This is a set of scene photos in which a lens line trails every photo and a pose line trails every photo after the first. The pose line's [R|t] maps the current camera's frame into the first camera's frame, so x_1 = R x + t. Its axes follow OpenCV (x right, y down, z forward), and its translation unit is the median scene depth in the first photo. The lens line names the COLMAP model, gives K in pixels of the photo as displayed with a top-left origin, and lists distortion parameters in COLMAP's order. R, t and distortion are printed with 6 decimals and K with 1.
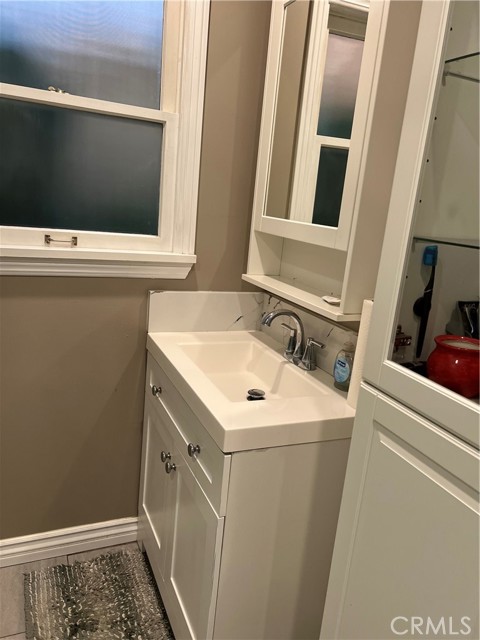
lens RADIAL K [[482.1, 0, 243.4], [0, 482.1, 326.7], [0, 0, 1]] dist [0.059402, -0.077509]
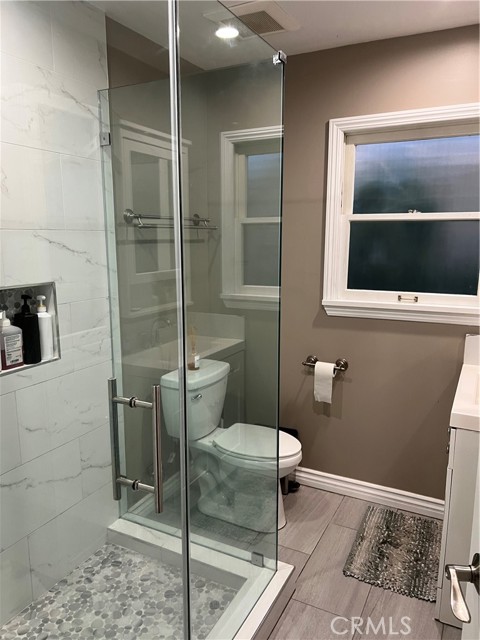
lens RADIAL K [[482.1, 0, 239.5], [0, 482.1, 321.7], [0, 0, 1]] dist [0.059402, -0.077509]
pose [[0.633772, 0.044596, -0.772233, 0.505876], [-0.137534, 0.988926, -0.055764, 0.063901], [0.761195, 0.141551, 0.632887, -0.428957]]
